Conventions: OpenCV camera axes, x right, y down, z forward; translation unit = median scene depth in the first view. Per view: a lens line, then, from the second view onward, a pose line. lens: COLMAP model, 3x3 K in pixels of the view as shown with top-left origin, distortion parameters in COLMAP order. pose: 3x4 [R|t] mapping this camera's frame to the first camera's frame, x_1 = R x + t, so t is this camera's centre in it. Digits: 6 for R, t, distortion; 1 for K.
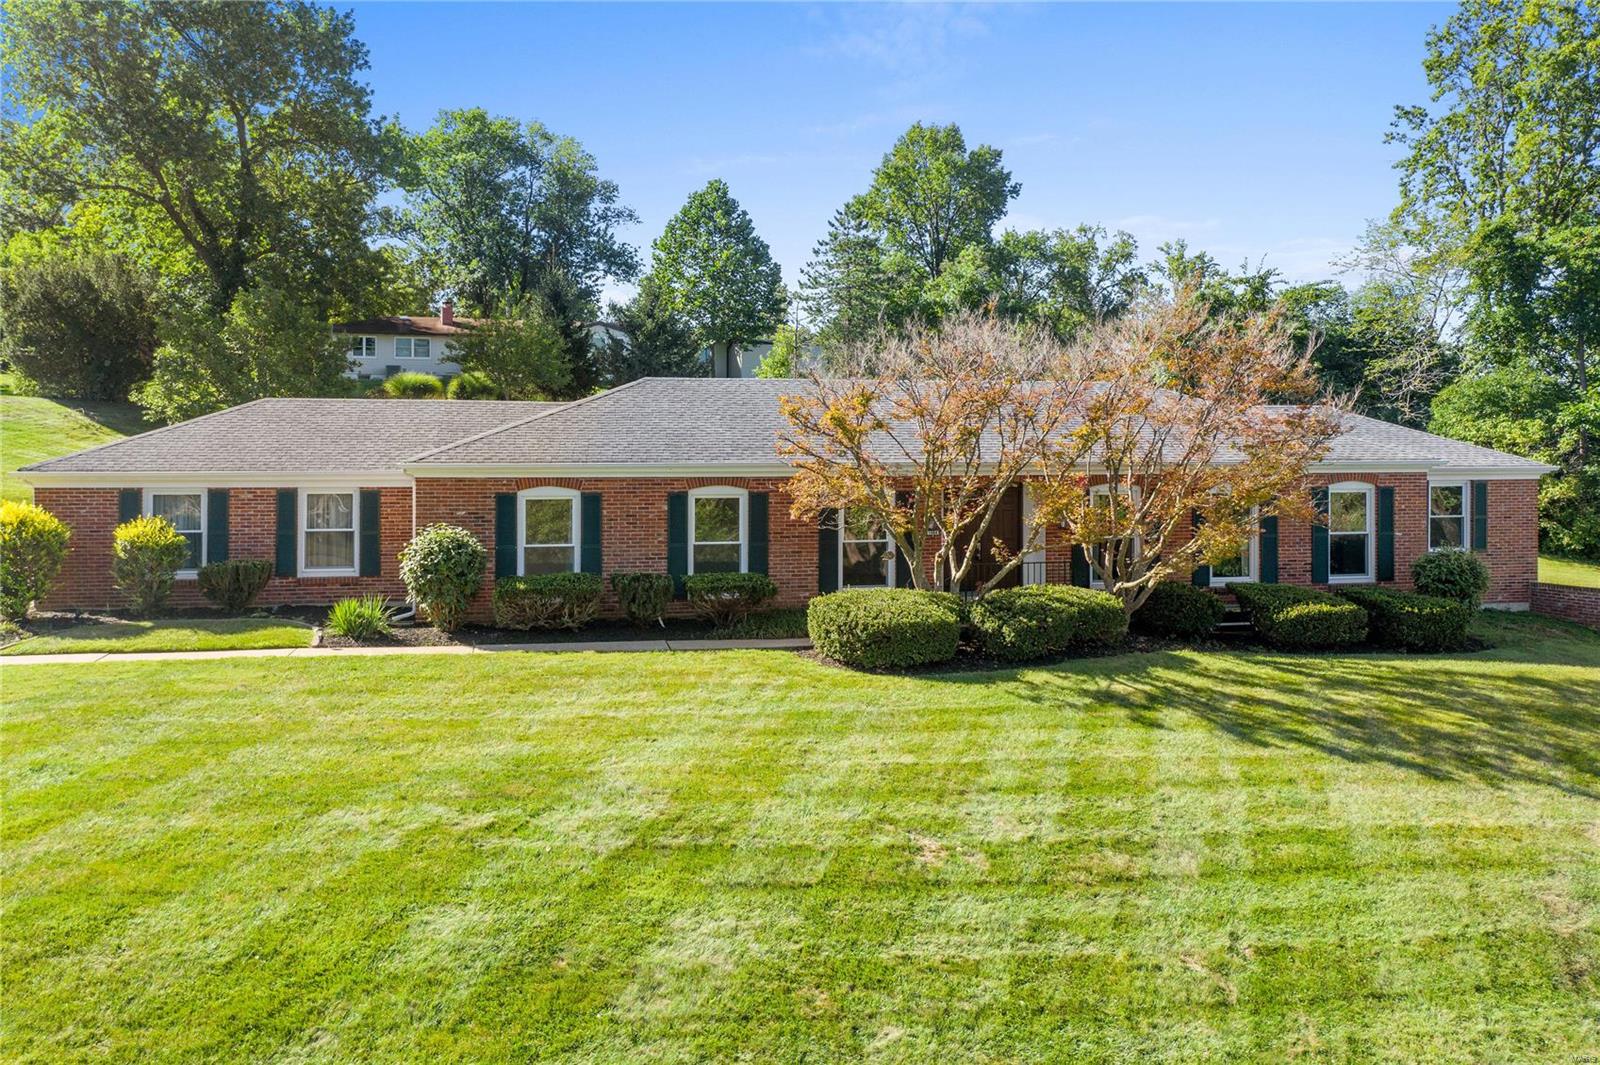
lens RADIAL K [[1290.2, 0, 806.9], [0, 1290.2, 525.6], [0, 0, 1]] dist [0.003858, -0.001907]
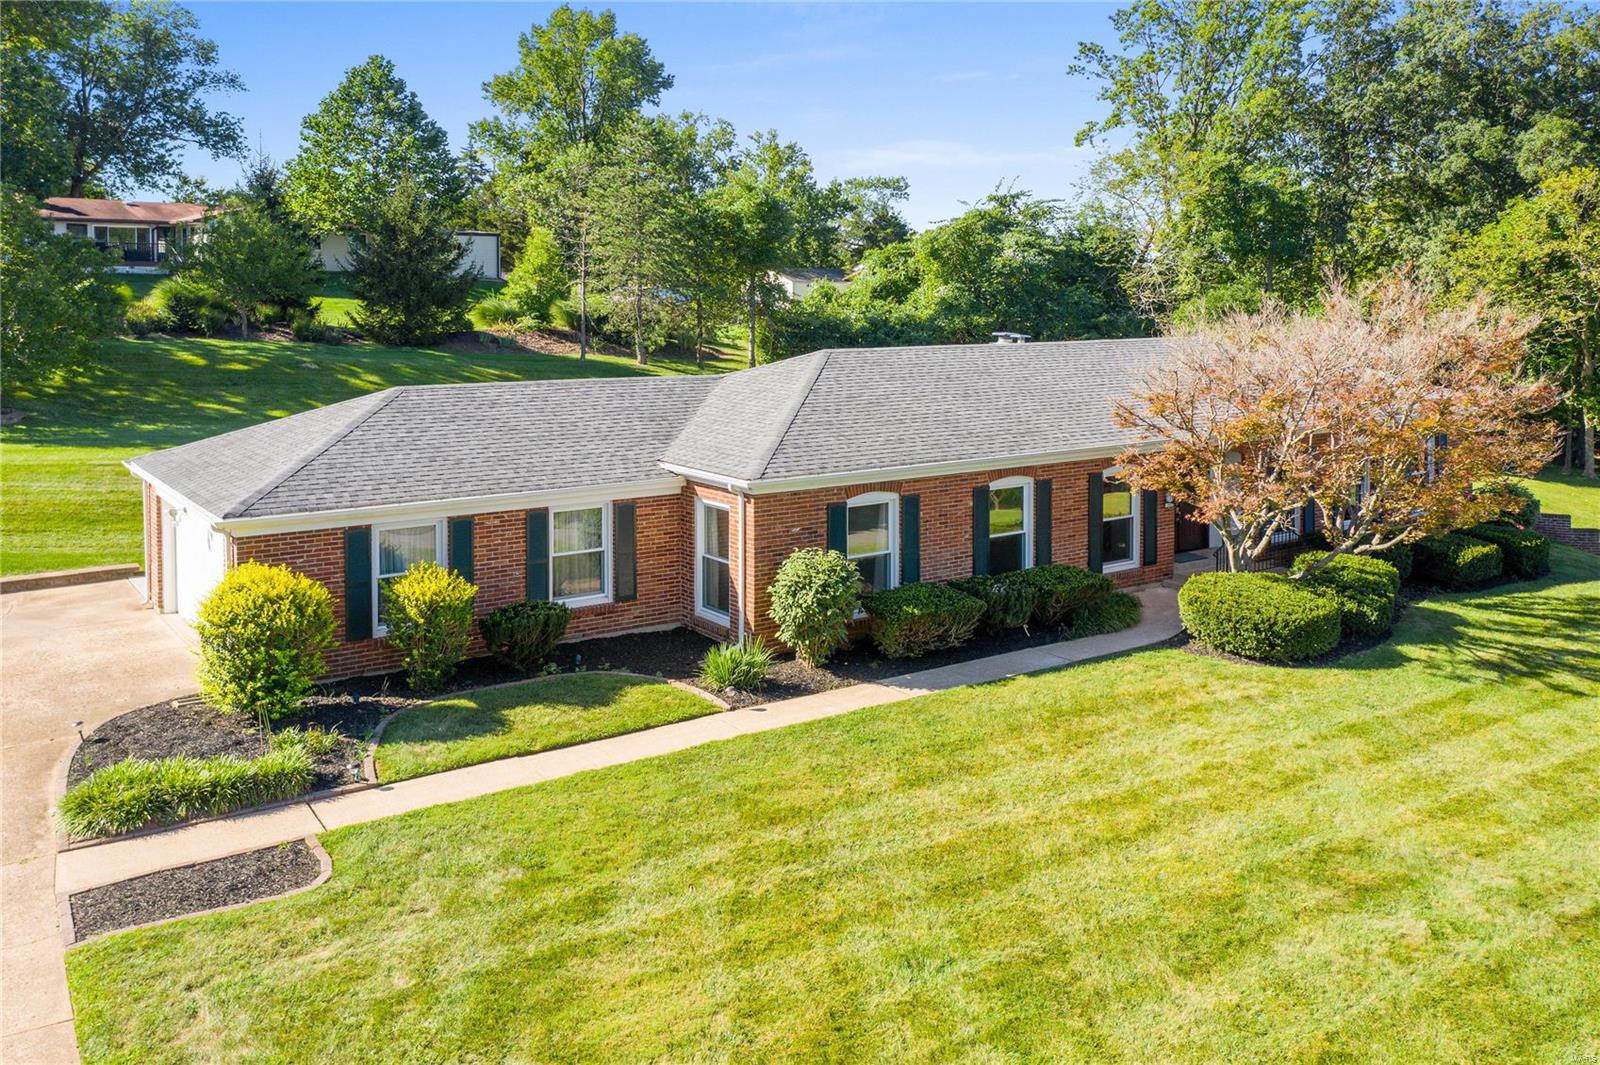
lens RADIAL K [[1265.7, 0, 799.9], [0, 1265.7, 424.9], [0, 0, 1]] dist [0.006408, 0.002885]
pose [[0.915570, -0.050733, 0.398945, -0.271633], [0.037312, 0.998448, 0.041339, -0.052586], [-0.400424, -0.022963, 0.916042, 0.086077]]
